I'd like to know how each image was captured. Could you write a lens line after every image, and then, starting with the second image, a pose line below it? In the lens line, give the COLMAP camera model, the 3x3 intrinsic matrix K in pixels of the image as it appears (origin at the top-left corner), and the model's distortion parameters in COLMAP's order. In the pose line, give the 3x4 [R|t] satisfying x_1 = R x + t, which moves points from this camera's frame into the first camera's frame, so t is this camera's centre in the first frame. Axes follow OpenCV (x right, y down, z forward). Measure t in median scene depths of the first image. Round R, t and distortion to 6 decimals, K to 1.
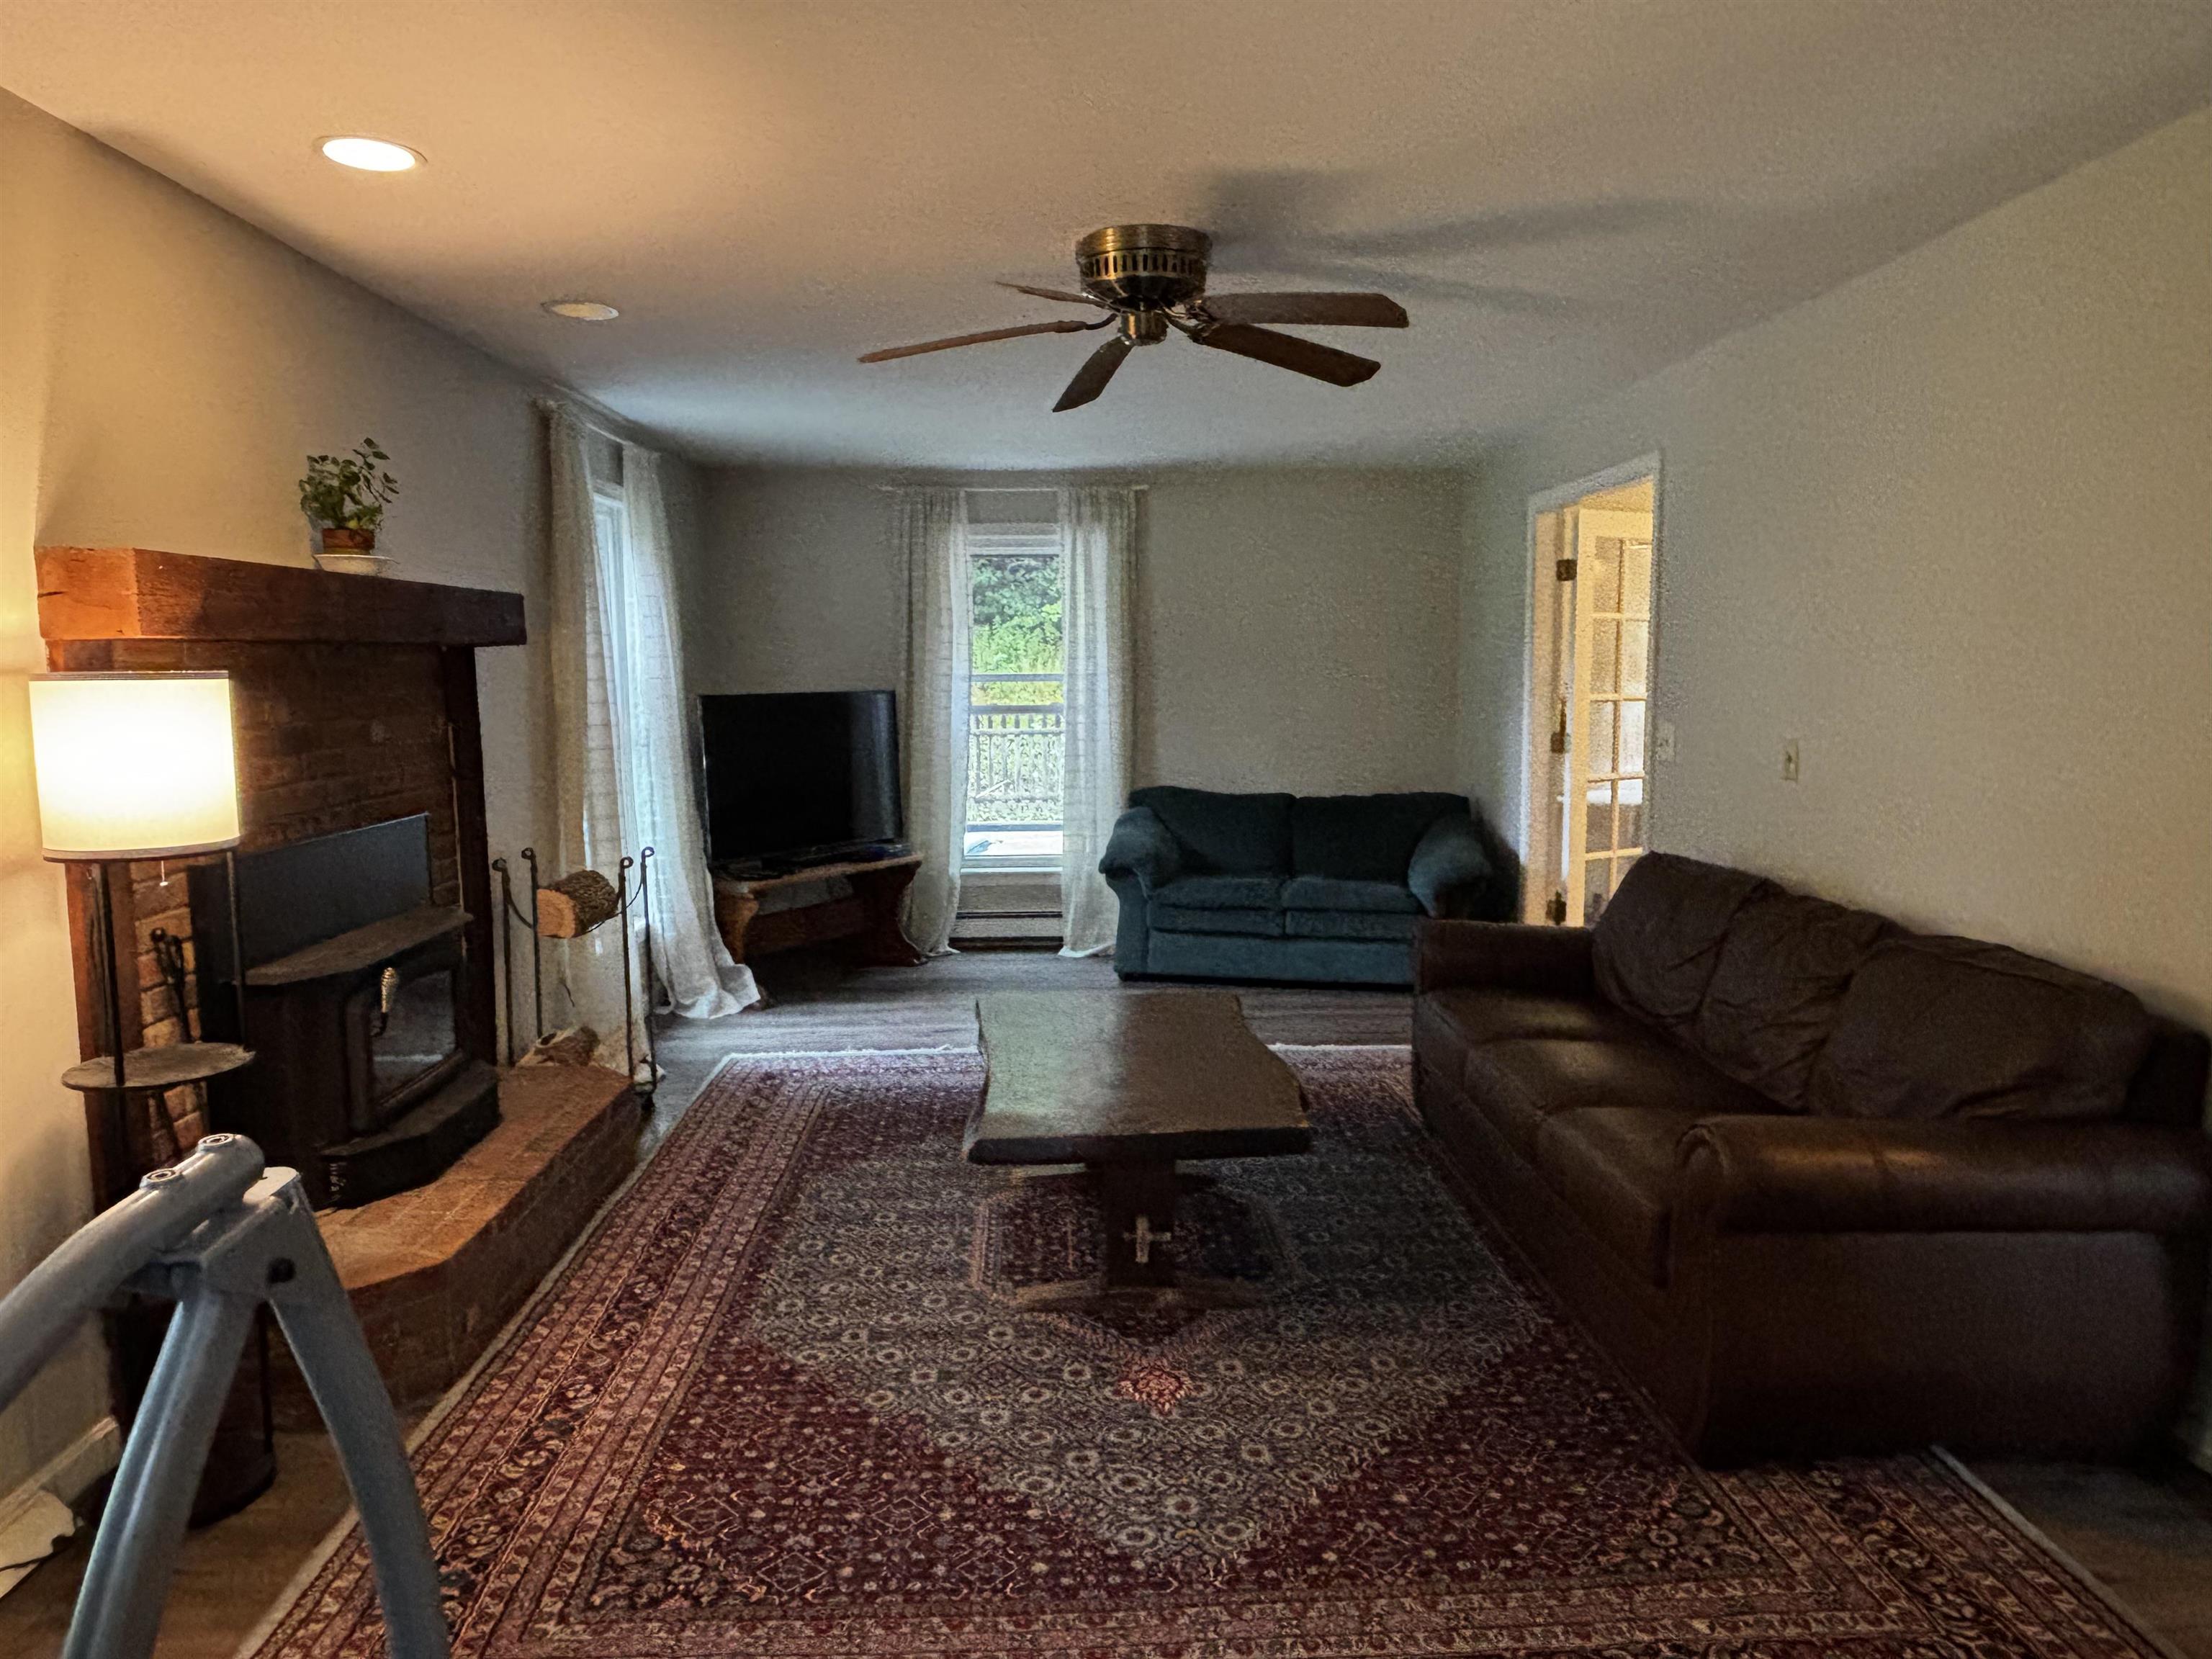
lens RADIAL K [[1443.1, 0, 1093.4], [0, 1443.1, 827.7], [0, 0, 1]] dist [0.049978, -0.073434]
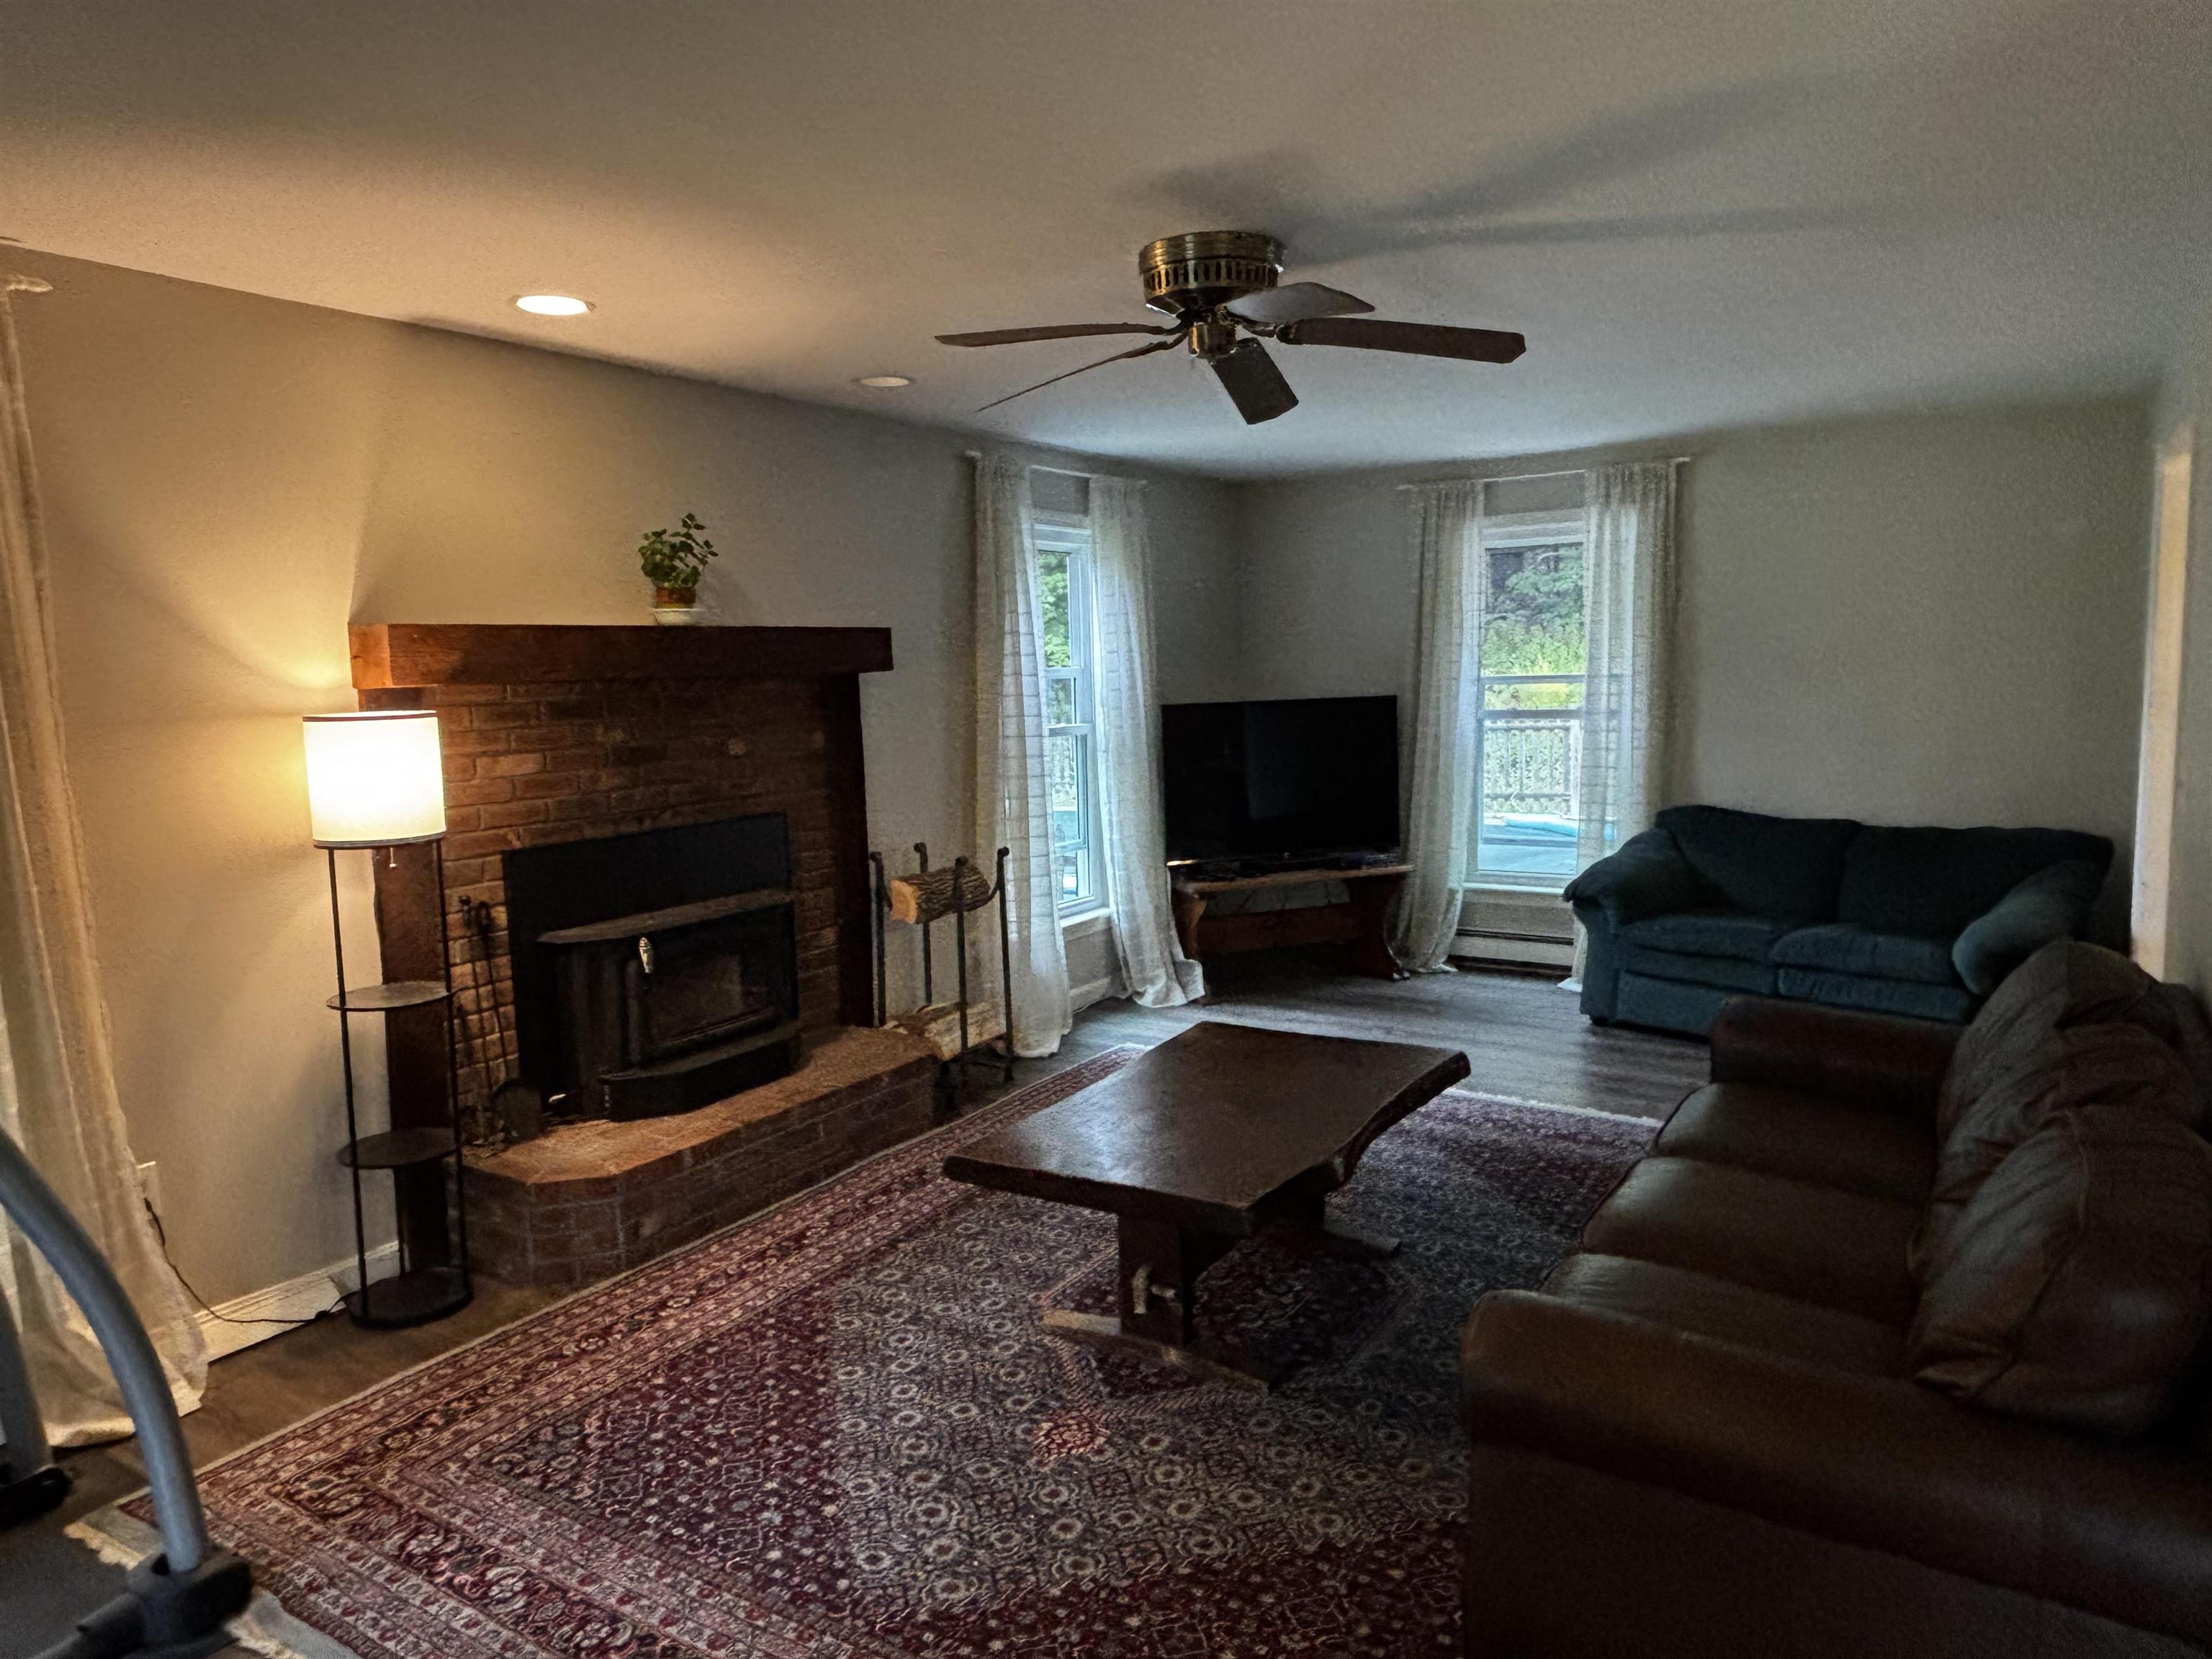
lens RADIAL K [[1443.1, 0, 1093.4], [0, 1443.1, 827.7], [0, 0, 1]] dist [0.049978, -0.073434]
pose [[0.823225, 0.050770, -0.565440, 0.404842], [-0.043570, 0.998706, 0.026239, -0.036676], [0.566041, 0.003035, 0.824372, 0.134744]]
